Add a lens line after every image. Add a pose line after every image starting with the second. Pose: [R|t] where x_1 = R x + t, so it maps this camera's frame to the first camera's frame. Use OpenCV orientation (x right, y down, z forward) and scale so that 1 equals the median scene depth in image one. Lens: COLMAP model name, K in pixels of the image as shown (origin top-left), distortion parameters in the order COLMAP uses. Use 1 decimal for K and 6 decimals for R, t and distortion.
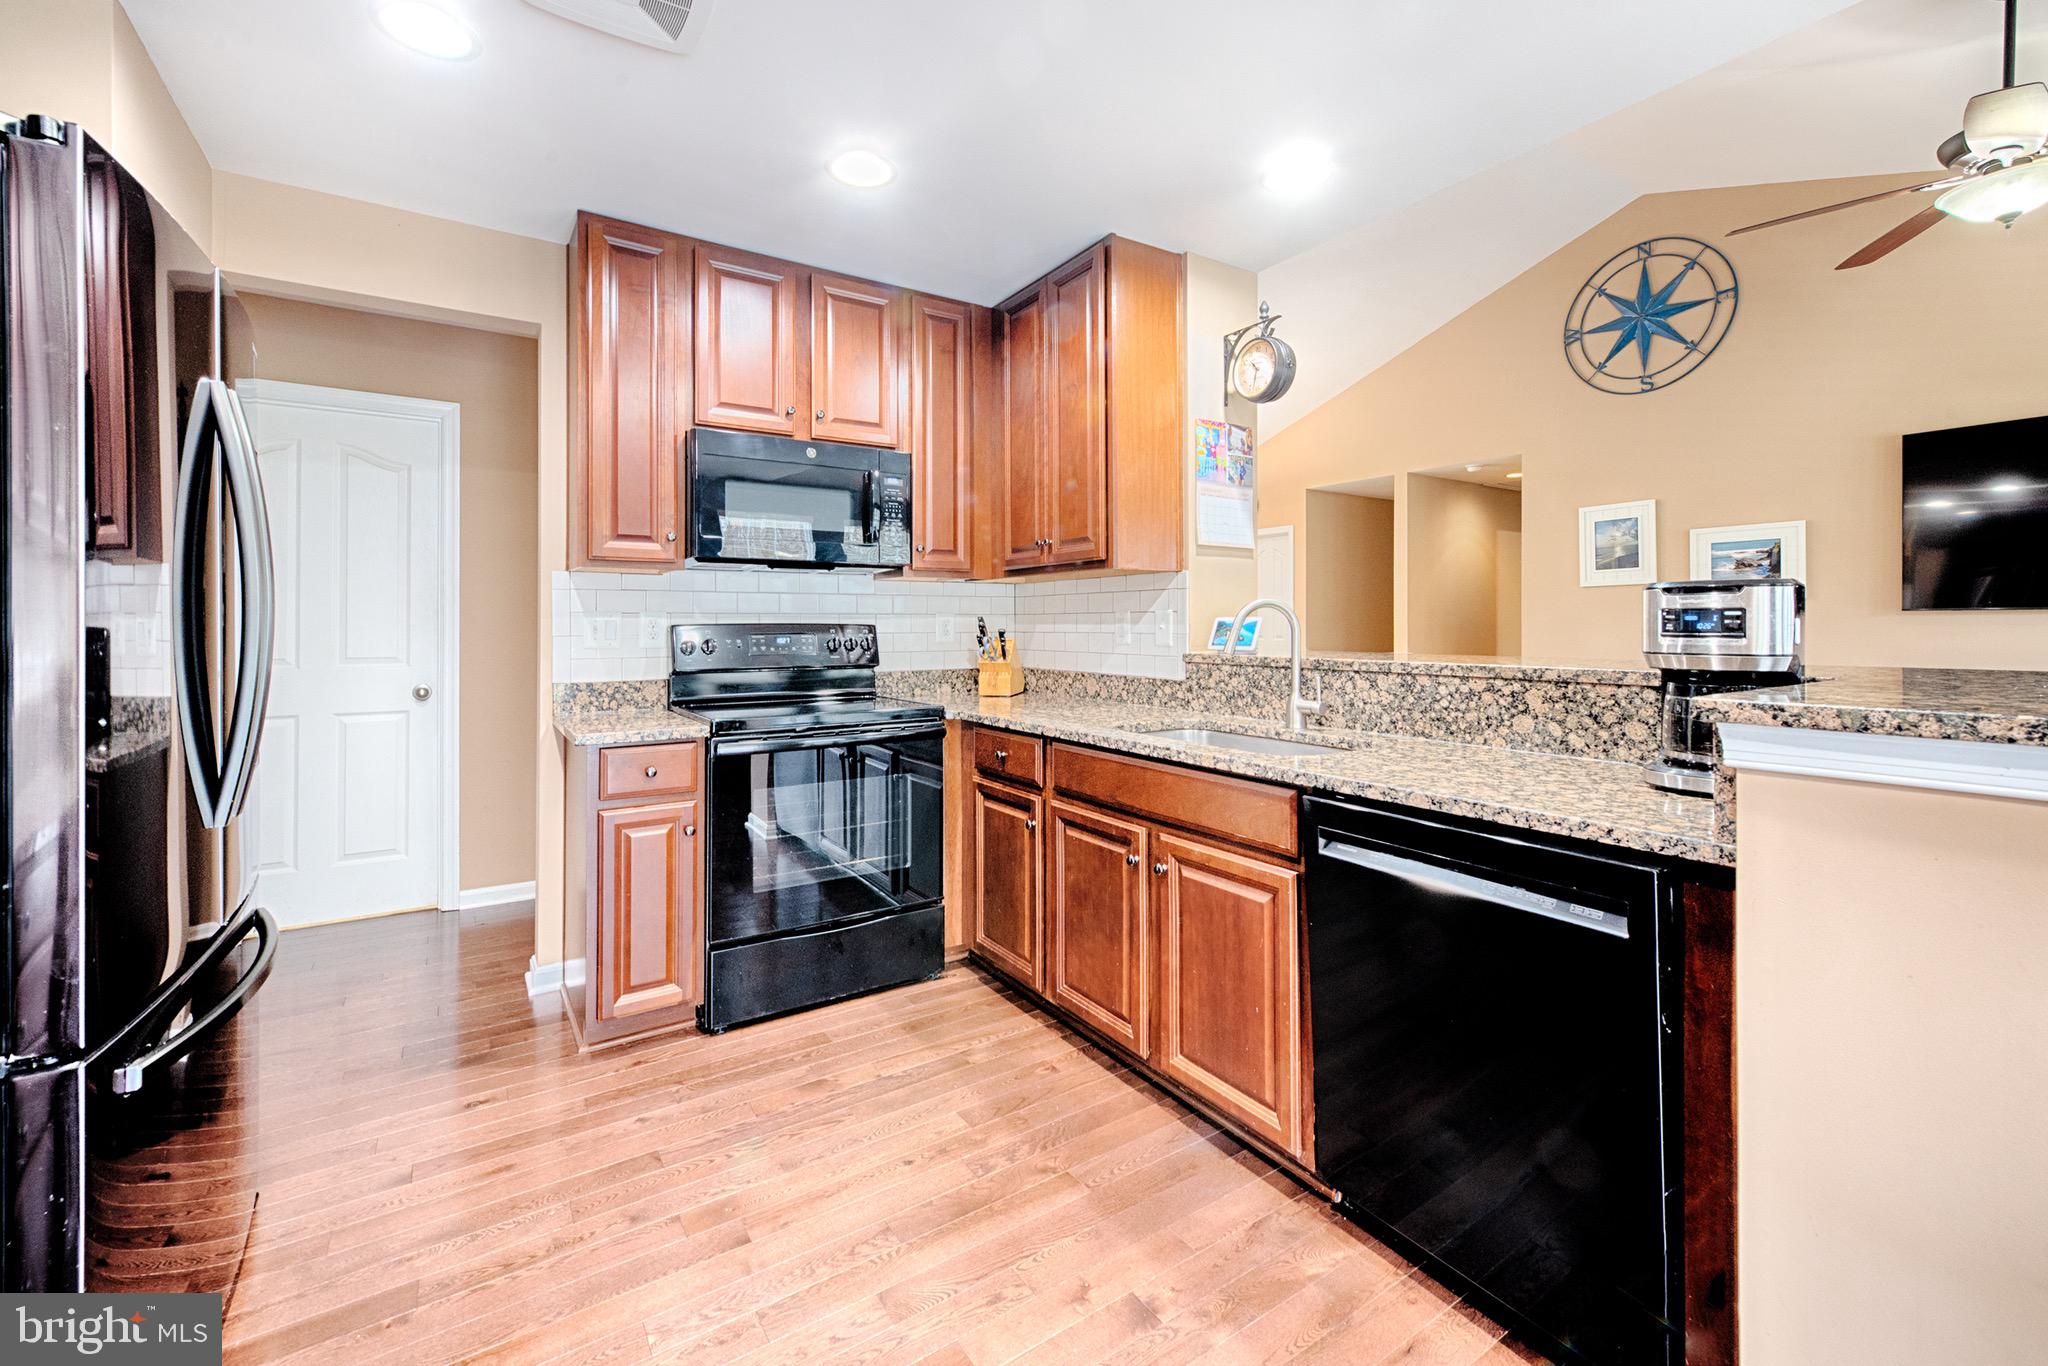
lens RADIAL K [[853.2, 0, 1029.6], [0, 853.2, 627.2], [0, 0, 1]] dist [0.001970, 0.000050]
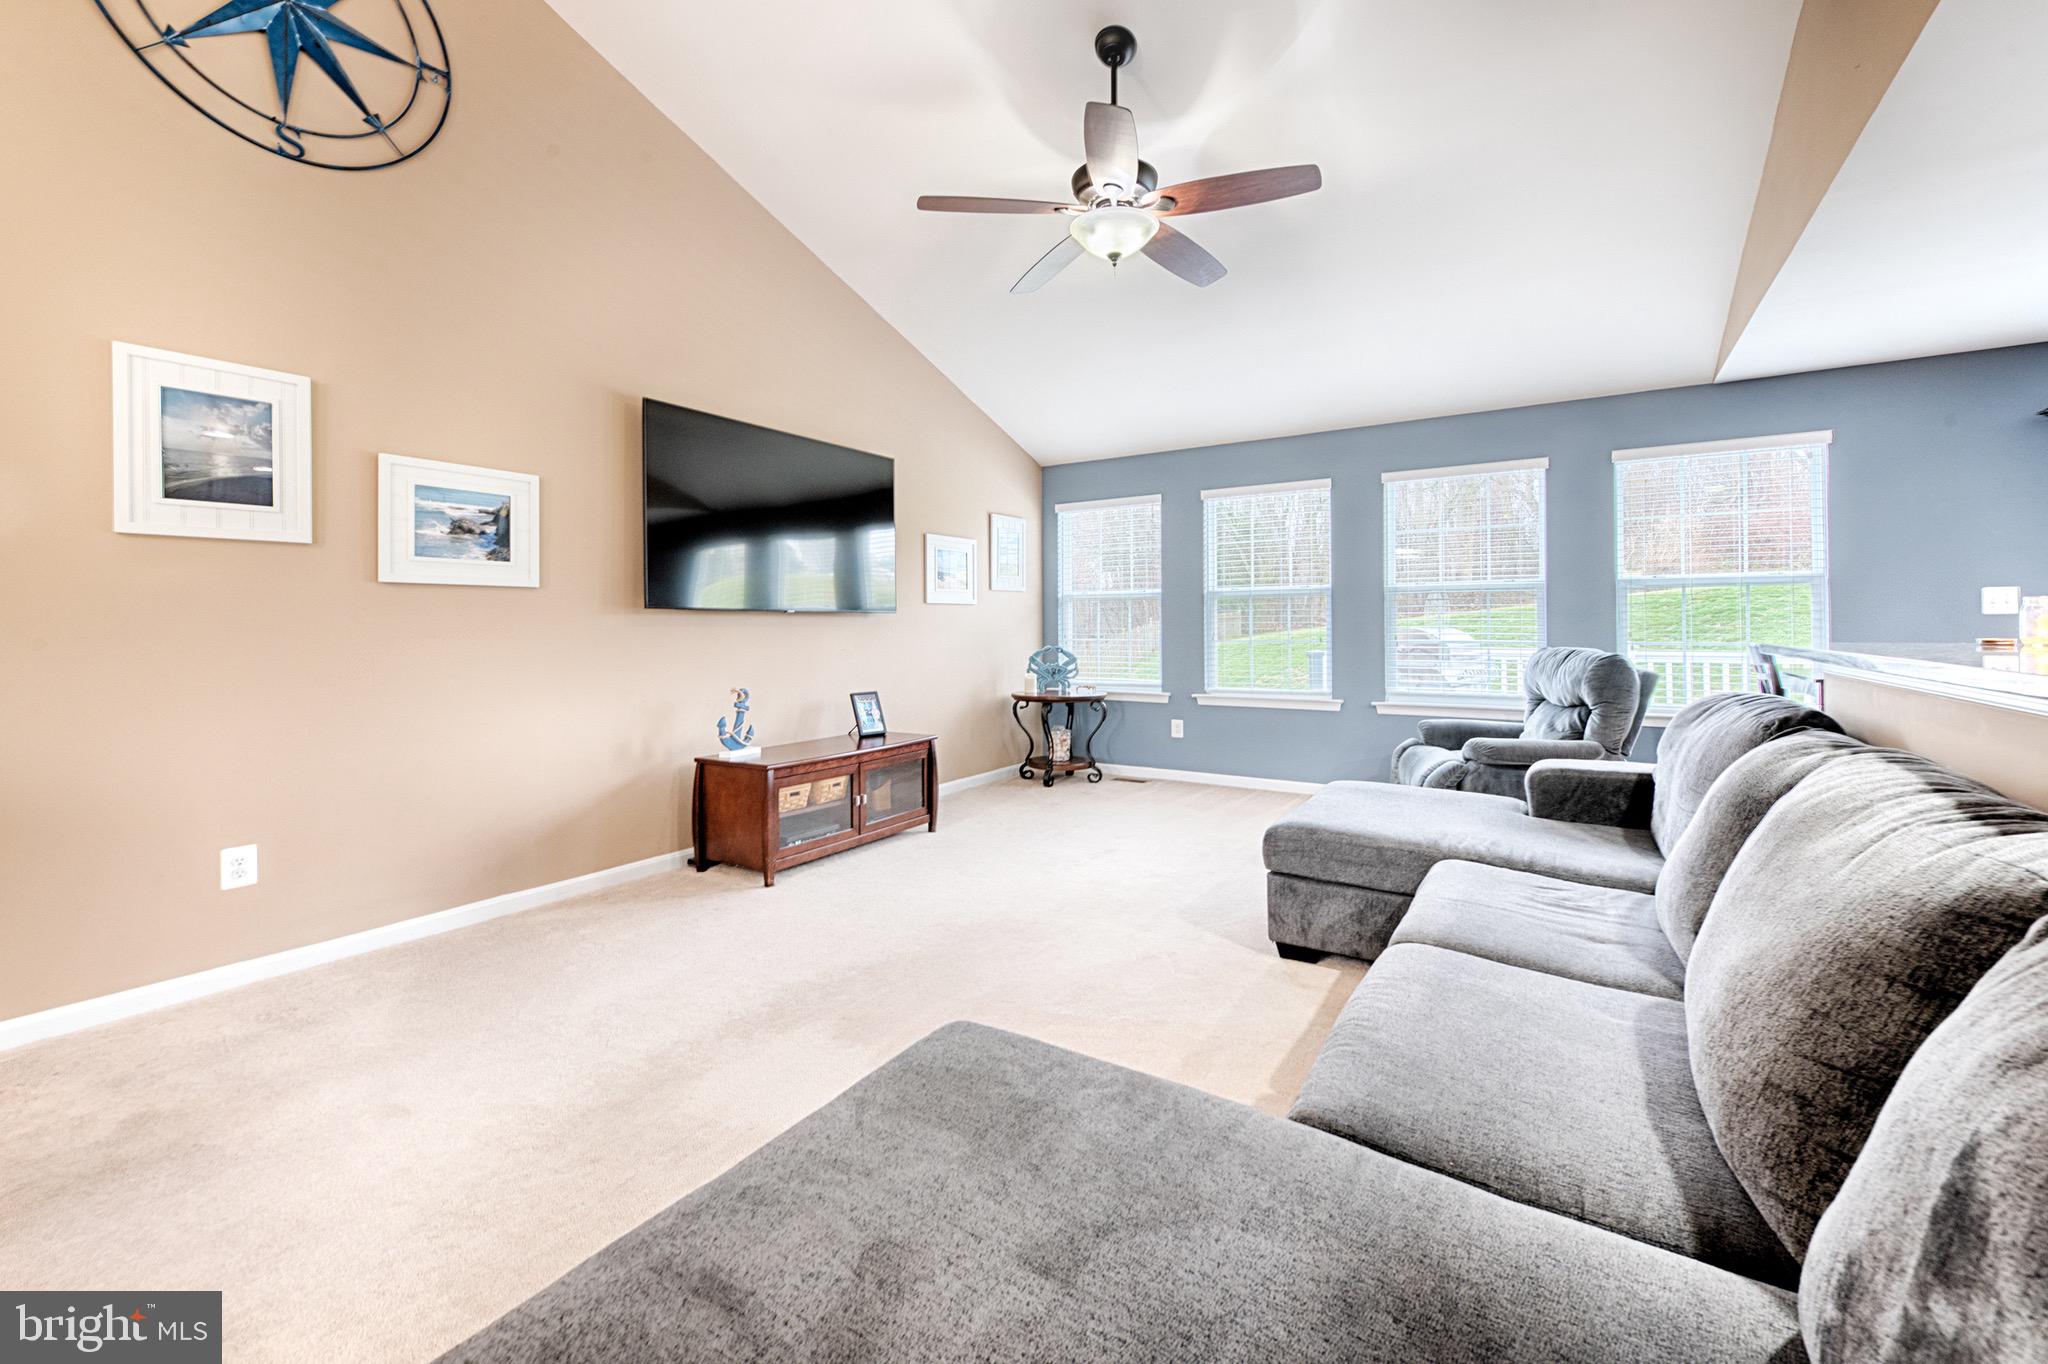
lens RADIAL K [[847.4, 0, 1024.3], [0, 847.4, 621.8], [0, 0, 1]] dist [-0.000206, -0.000216]
pose [[-0.404747, 0.011672, 0.914354, 0.204093], [0.010175, 0.999914, -0.008261, 0.006858], [-0.914372, 0.005960, -0.404831, 1.636622]]
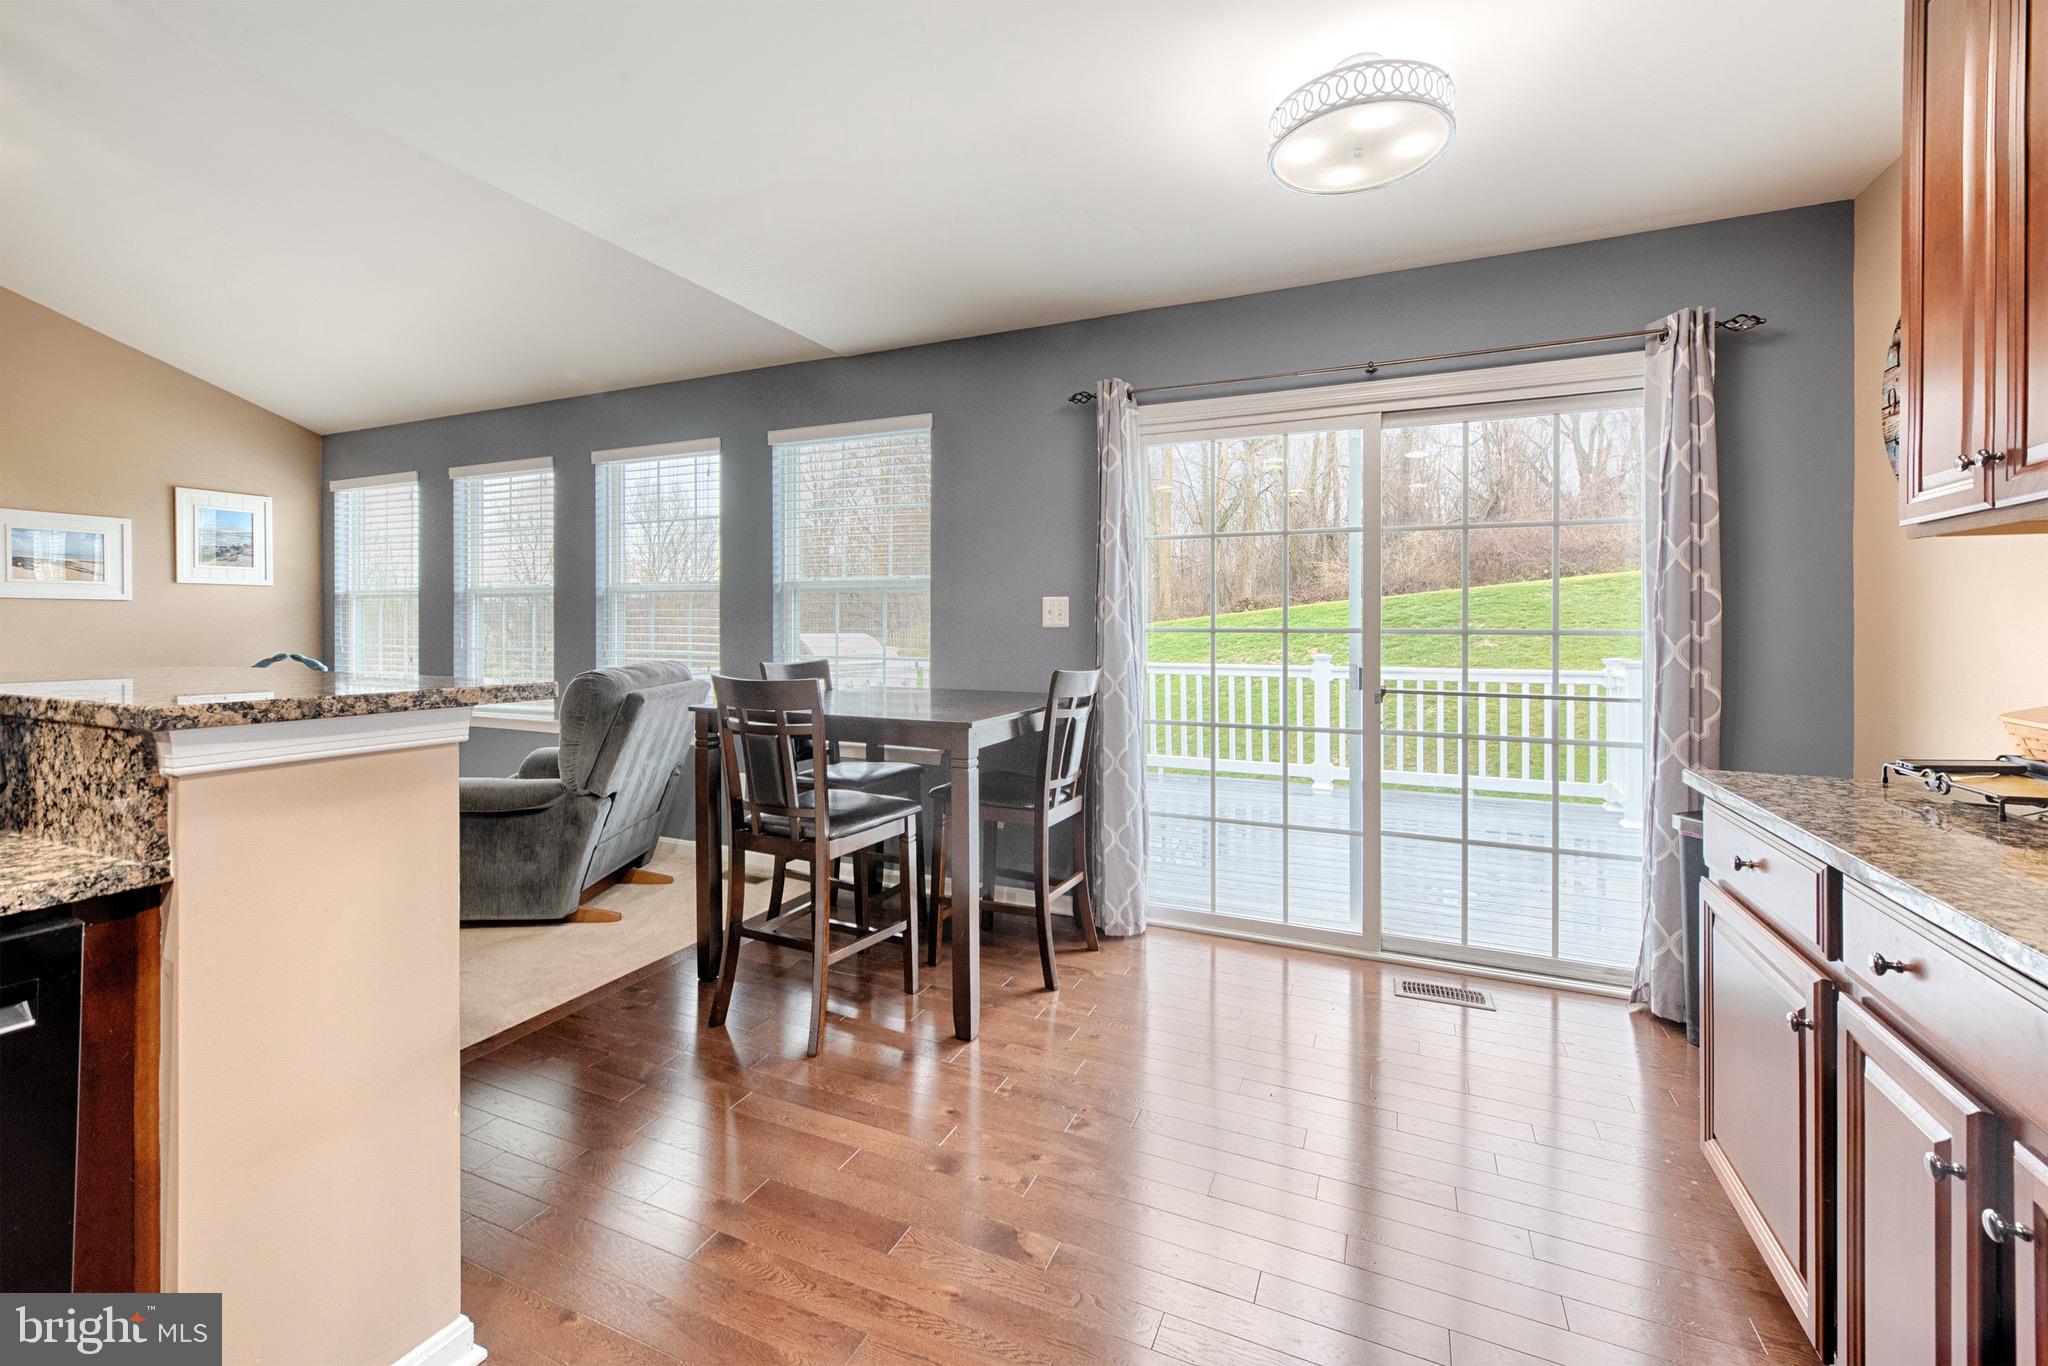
lens RADIAL K [[853.2, 0, 1029.6], [0, 853.2, 627.2], [0, 0, 1]] dist [0.001970, 0.000050]
pose [[-0.532623, 0.000415, 0.846353, -0.196856], [-0.000177, 1.000000, -0.000602, -0.000998], [-0.846353, -0.000470, -0.532623, 0.277565]]
